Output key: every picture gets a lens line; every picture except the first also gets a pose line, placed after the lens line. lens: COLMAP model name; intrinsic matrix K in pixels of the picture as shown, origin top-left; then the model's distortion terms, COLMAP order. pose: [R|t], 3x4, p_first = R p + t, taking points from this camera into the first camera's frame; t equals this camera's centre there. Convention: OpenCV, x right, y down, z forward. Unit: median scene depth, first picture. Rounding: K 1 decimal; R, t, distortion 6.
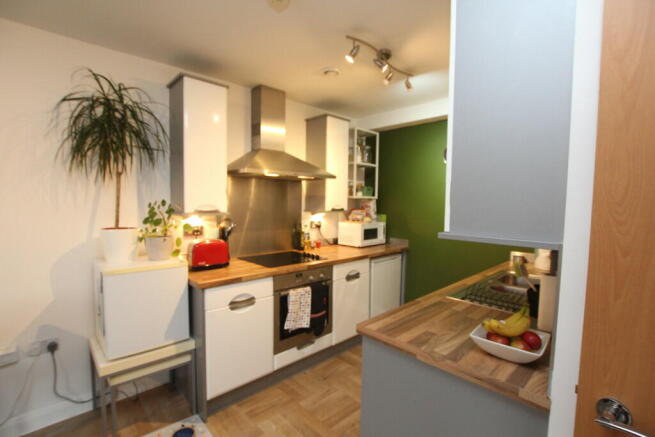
lens RADIAL K [[307.5, 0, 322.2], [0, 307.5, 219.8], [0, 0, 1]] dist [-0.032771, 0.006752]
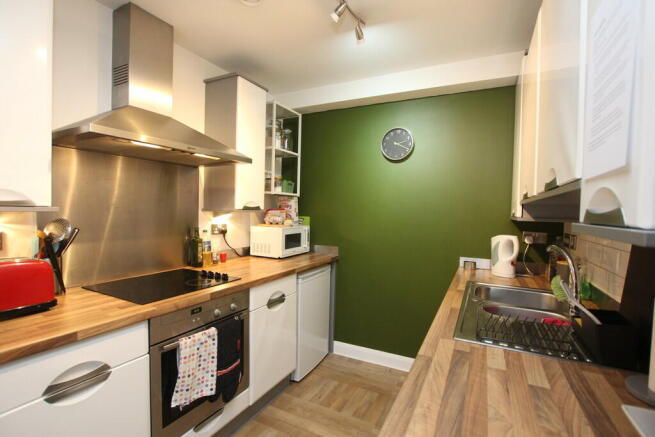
lens RADIAL K [[307.5, 0, 323.9], [0, 307.5, 219.9], [0, 0, 1]] dist [-0.032771, 0.006752]
pose [[0.944596, -0.002332, 0.328228, -0.029213], [0.009501, 0.999750, -0.020240, 0.011879], [-0.328099, 0.022237, 0.944382, 0.285267]]
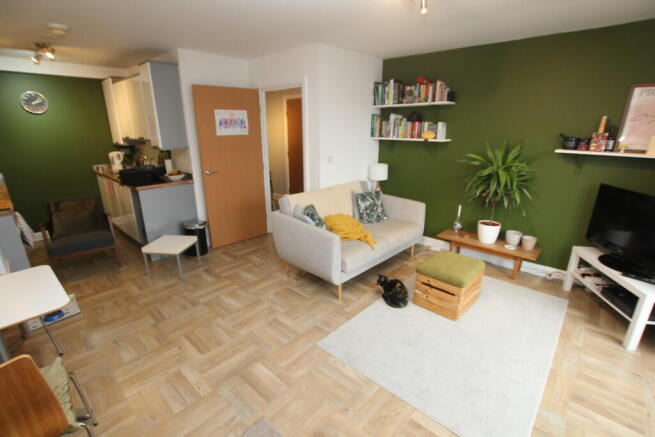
lens RADIAL K [[307.5, 0, 325.9], [0, 307.5, 223.1], [0, 0, 1]] dist [-0.032771, 0.006752]
pose [[-0.071335, -0.317686, 0.945509, -1.183516], [0.060641, 0.944789, 0.322019, -0.059163], [-0.995607, 0.080308, -0.048132, -0.228998]]
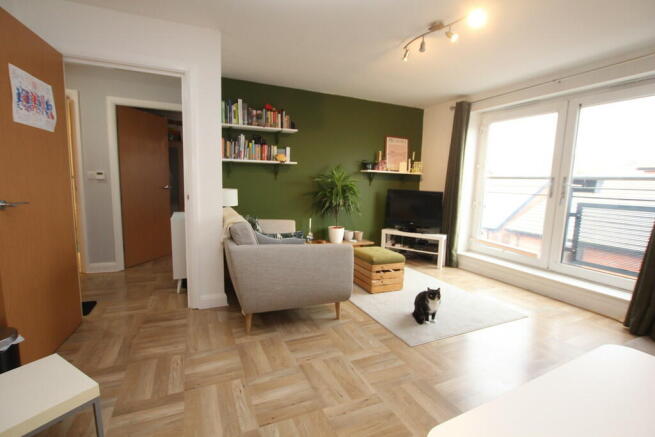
lens RADIAL K [[307.5, 0, 327.3], [0, 307.5, 222.4], [0, 0, 1]] dist [-0.032771, 0.006752]
pose [[-0.946095, -0.081571, 0.313449, -0.526952], [-0.021416, 0.981404, 0.190757, 0.049290], [-0.323180, 0.173761, -0.930248, 0.530145]]
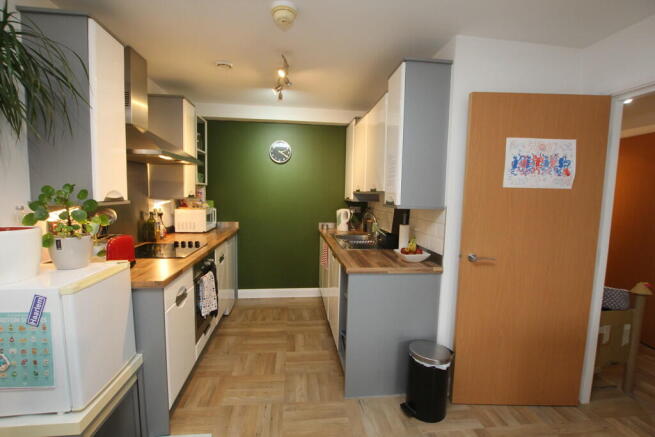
lens RADIAL K [[307.5, 0, 331.2], [0, 307.5, 223.9], [0, 0, 1]] dist [-0.032771, 0.006752]
pose [[0.586230, -0.082382, 0.805945, -0.524788], [0.034592, 0.996454, 0.076693, -0.003813], [-0.809406, -0.017080, 0.587001, 0.066978]]
